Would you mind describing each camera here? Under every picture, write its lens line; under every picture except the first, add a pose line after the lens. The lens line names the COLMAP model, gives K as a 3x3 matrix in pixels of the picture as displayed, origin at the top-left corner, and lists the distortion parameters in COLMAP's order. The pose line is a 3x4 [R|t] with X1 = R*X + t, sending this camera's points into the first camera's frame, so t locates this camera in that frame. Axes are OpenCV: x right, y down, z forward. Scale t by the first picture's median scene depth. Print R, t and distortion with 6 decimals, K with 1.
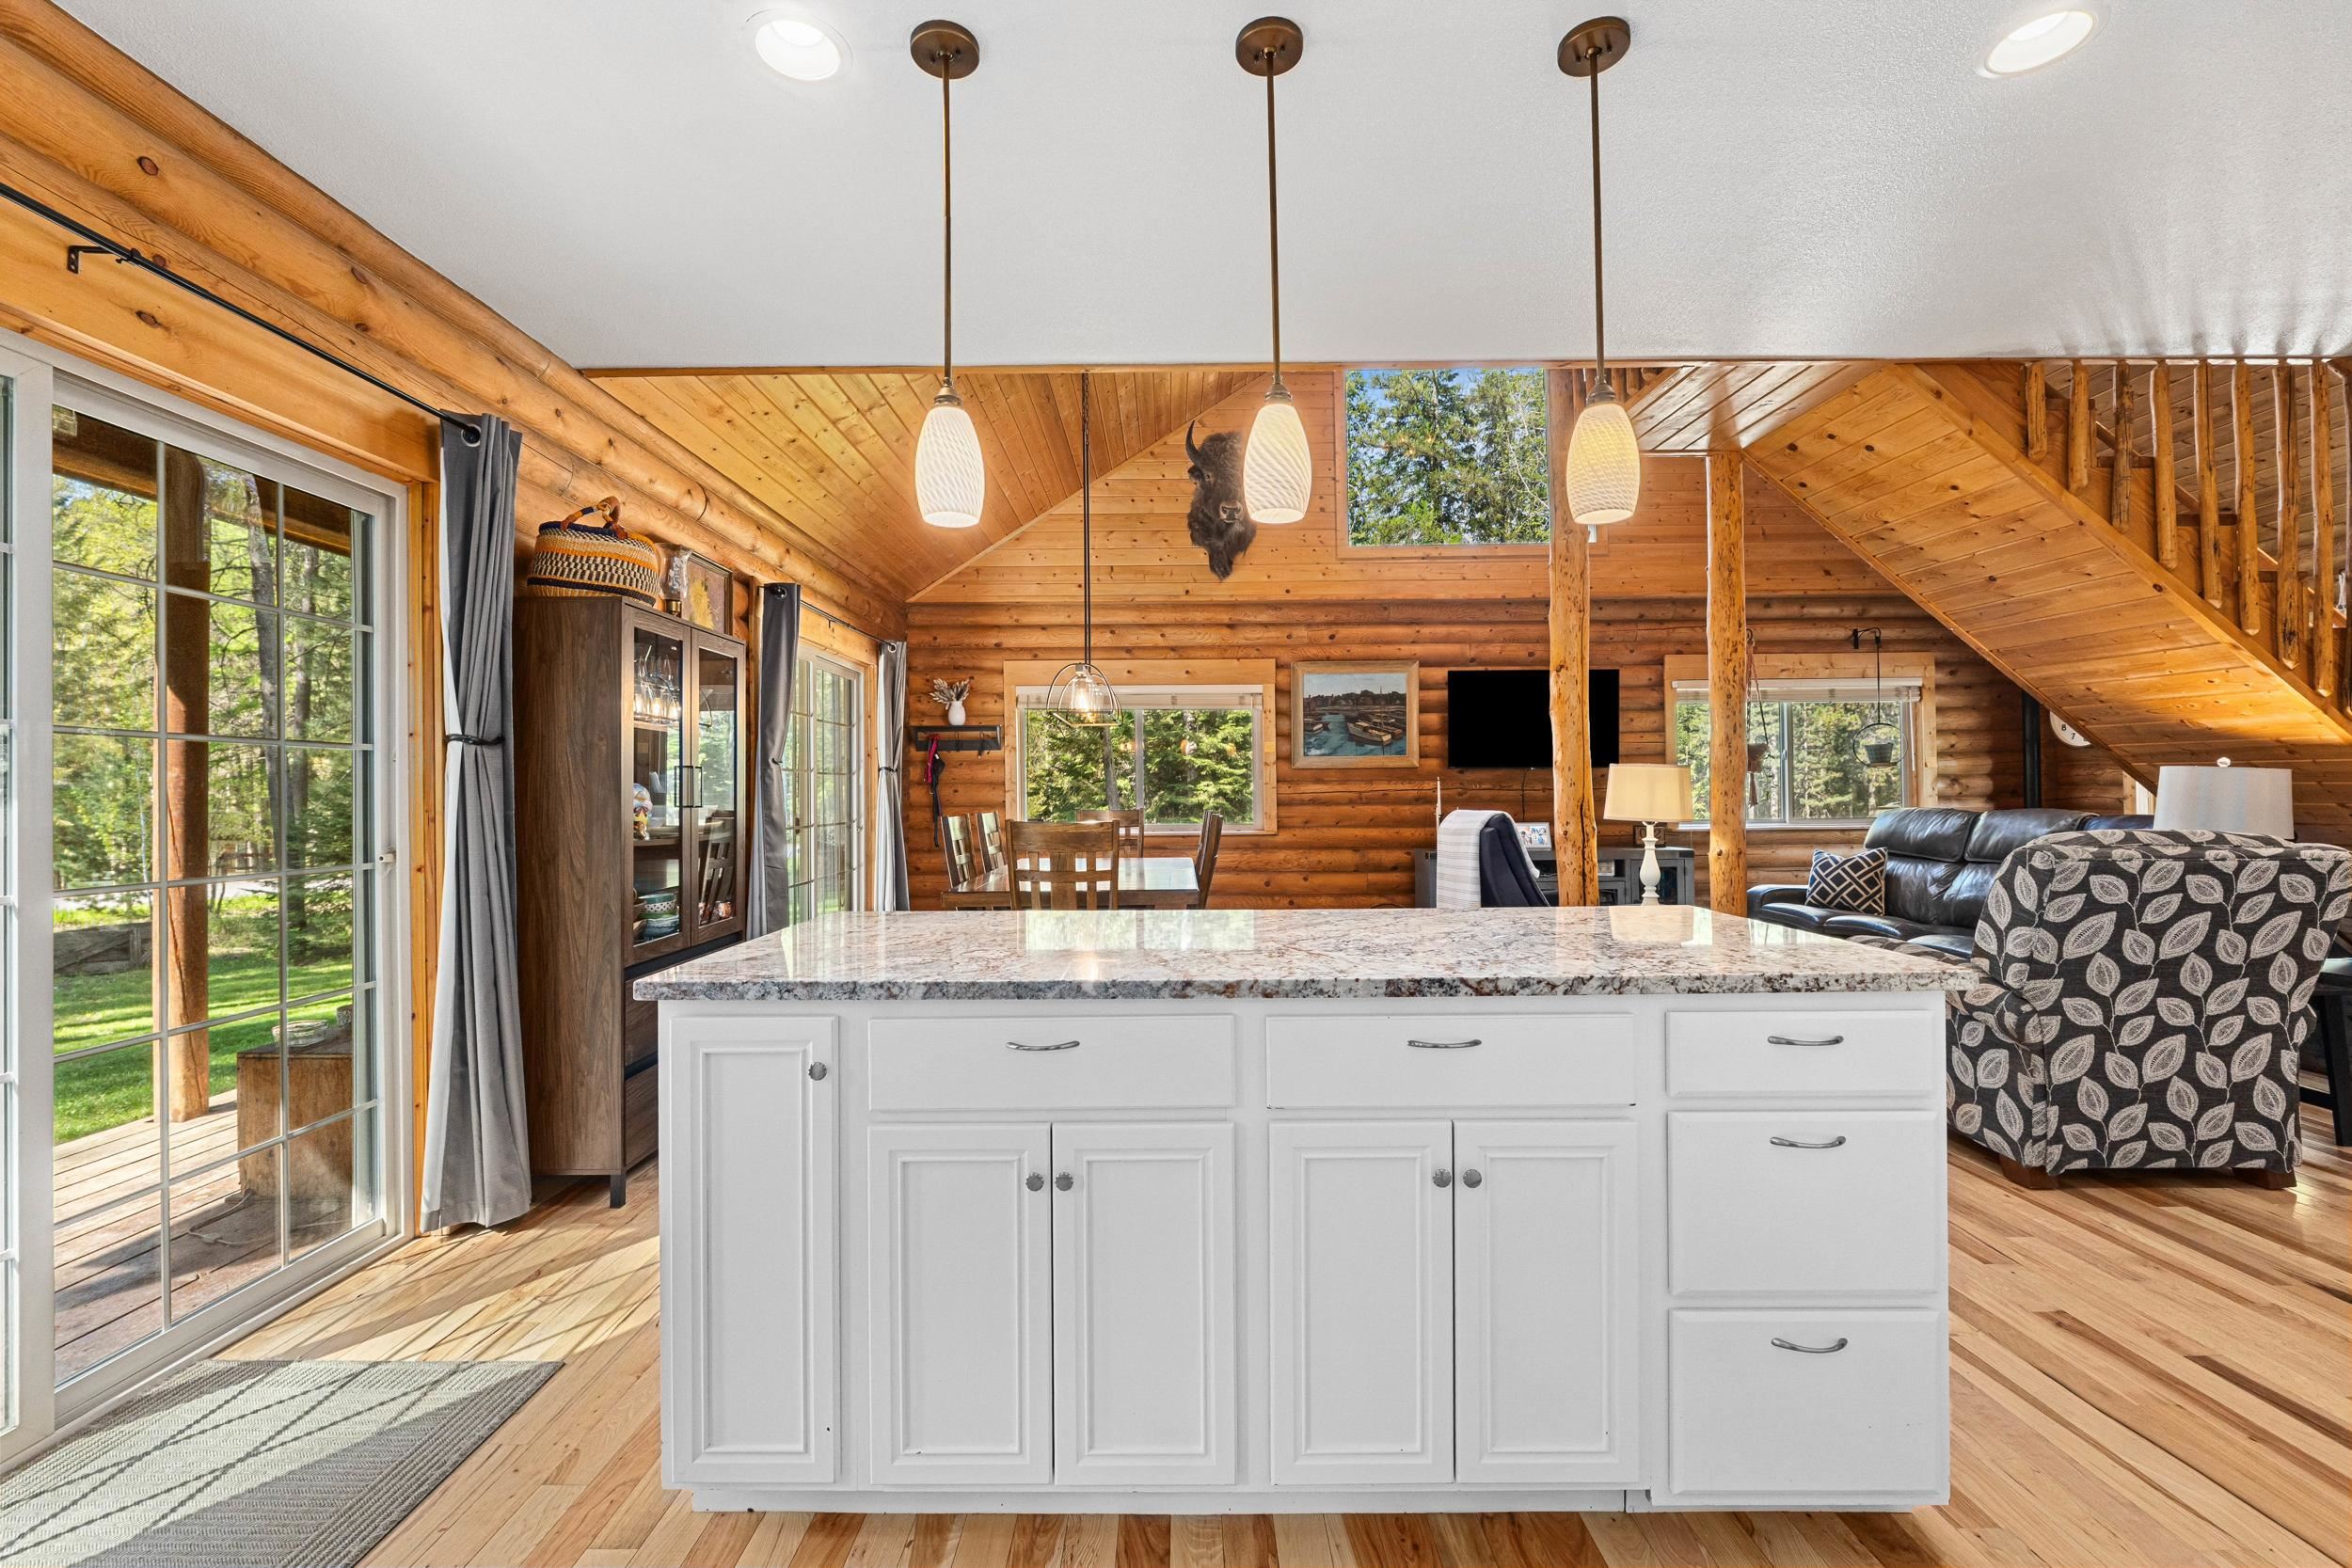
lens RADIAL K [[979.9, 0, 1168.6], [0, 979.9, 786.4], [0, 0, 1]] dist [-0.008706, 0.000406]
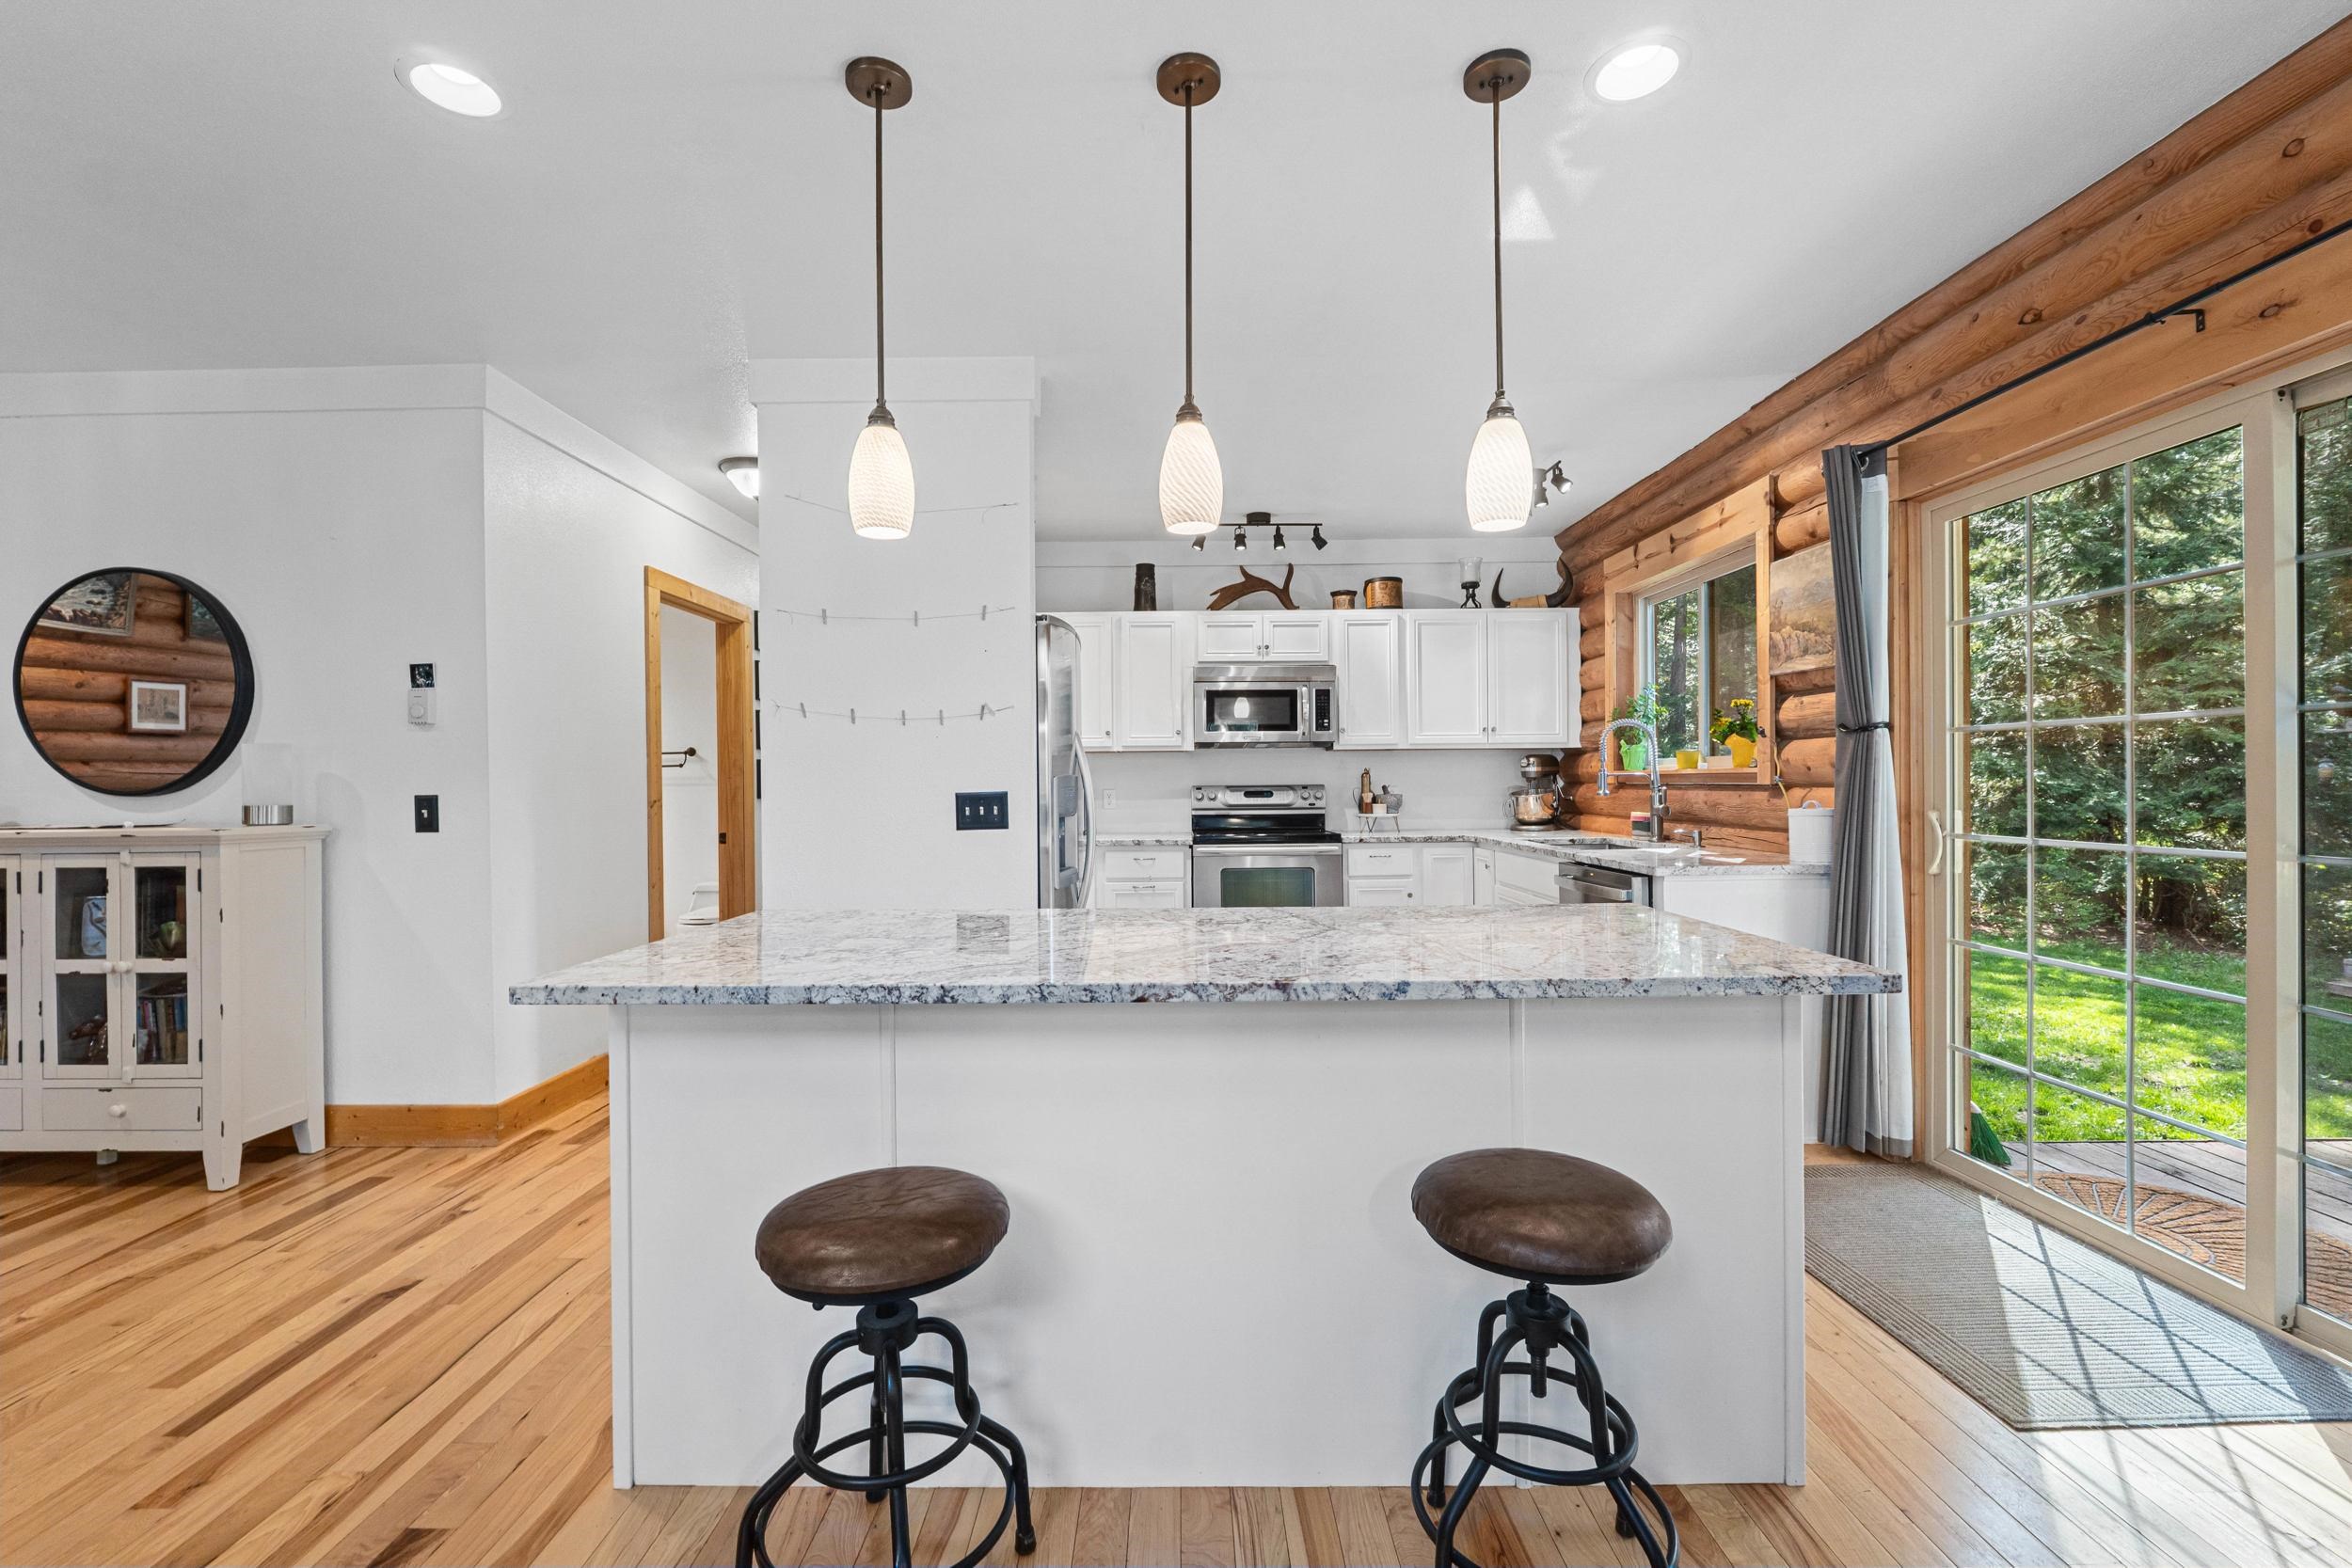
lens RADIAL K [[979.9, 0, 1172.8], [0, 979.9, 784.6], [0, 0, 1]] dist [-0.008706, 0.000406]
pose [[-0.999816, 0.018913, -0.003074, 0.076836], [0.018916, 0.999821, -0.000813, 0.001781], [0.003058, -0.000871, -0.999995, 1.150576]]
